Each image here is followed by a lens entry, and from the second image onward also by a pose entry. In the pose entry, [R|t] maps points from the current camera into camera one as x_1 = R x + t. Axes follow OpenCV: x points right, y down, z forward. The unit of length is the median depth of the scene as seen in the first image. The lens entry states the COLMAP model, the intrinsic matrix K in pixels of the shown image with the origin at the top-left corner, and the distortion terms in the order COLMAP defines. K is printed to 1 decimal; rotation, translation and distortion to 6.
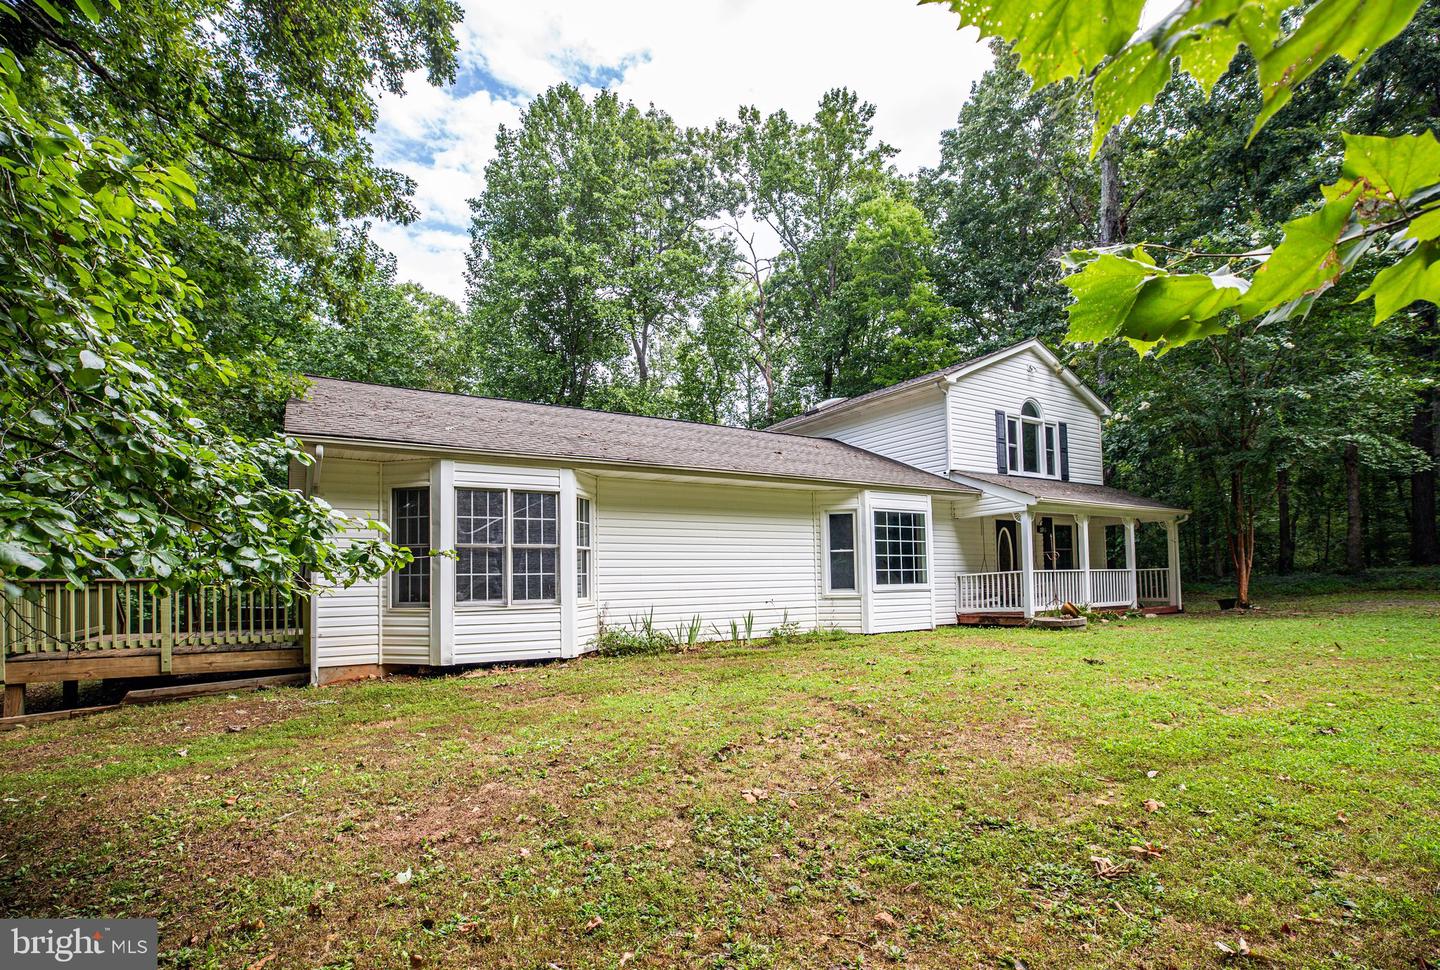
lens RADIAL K [[697.4, 0, 761.1], [0, 697.4, 537.6], [0, 0, 1]] dist [-0.000866, -0.000109]
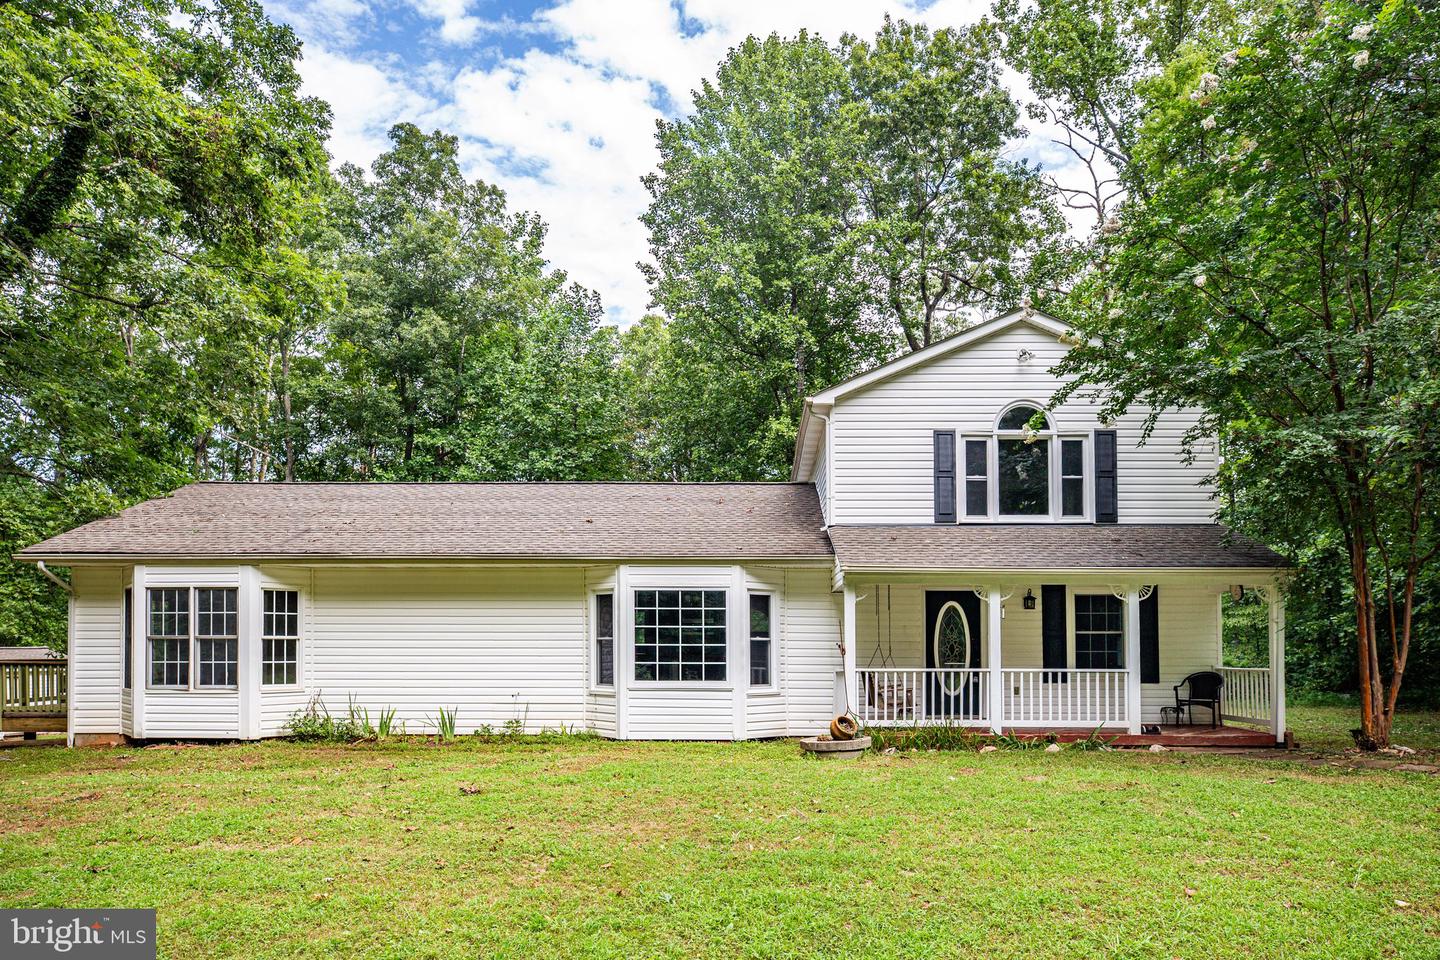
lens RADIAL K [[935.1, 0, 726.6], [0, 935.1, 609.1], [0, 0, 1]] dist [0.005187, 0.000305]
pose [[0.829278, -0.001448, -0.558835, 0.847120], [0.015001, 0.999694, 0.019670, -0.035590], [0.558636, -0.024695, 0.829045, 0.154158]]
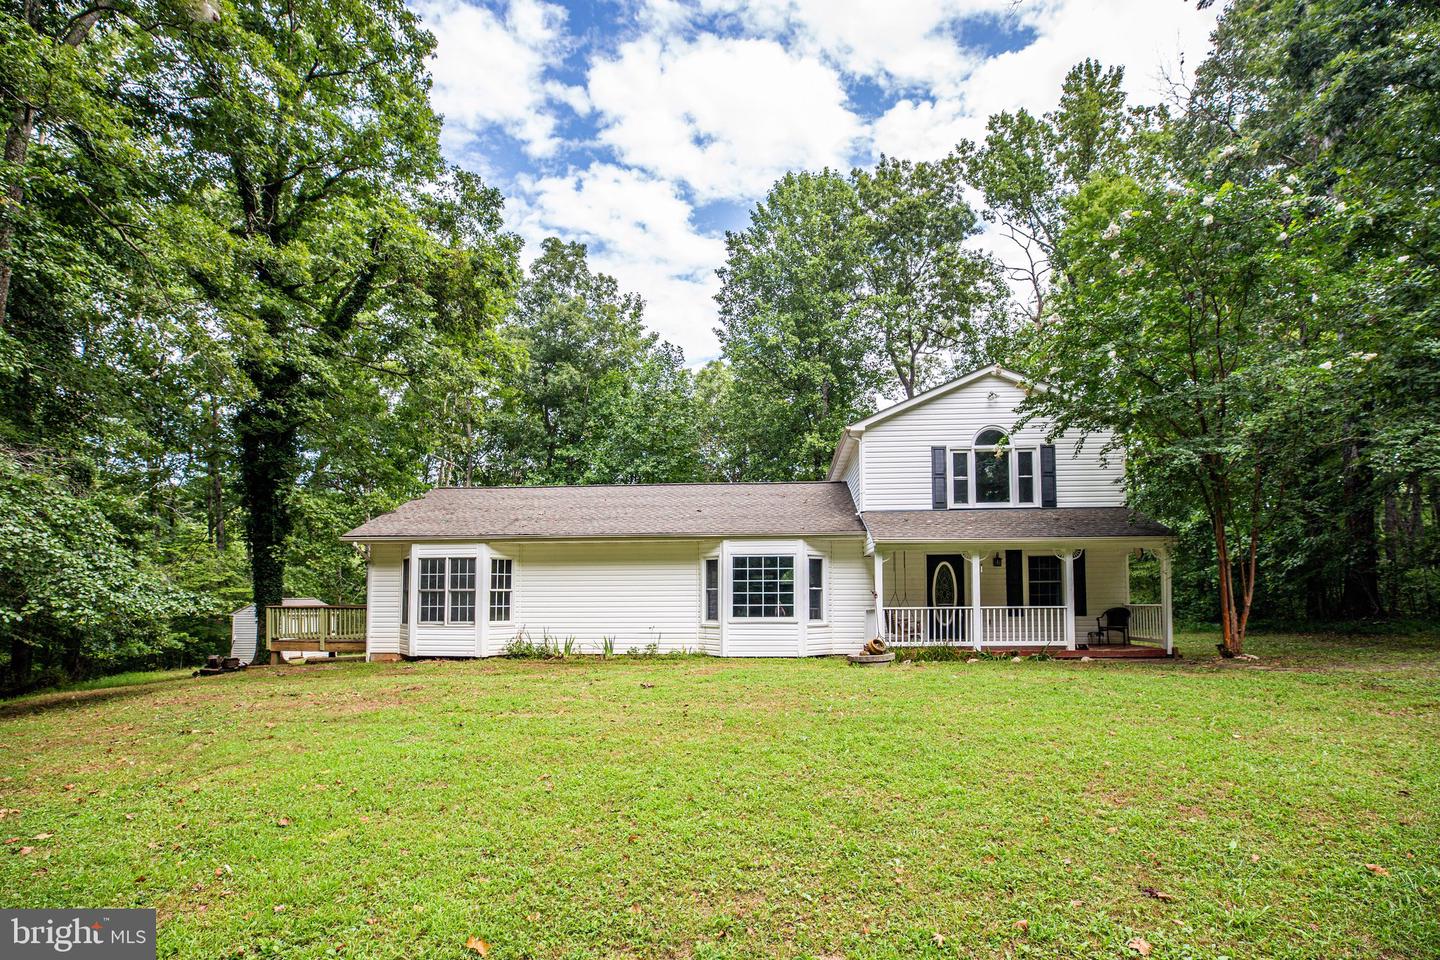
lens RADIAL K [[684.1, 0, 738.0], [0, 684.1, 561.2], [0, 0, 1]] dist [-0.028703, 0.008722]
pose [[0.809083, -0.016067, -0.587474, 0.858093], [0.025758, 0.999635, 0.008136, -0.039019], [0.587129, -0.021715, 0.809202, 0.038658]]
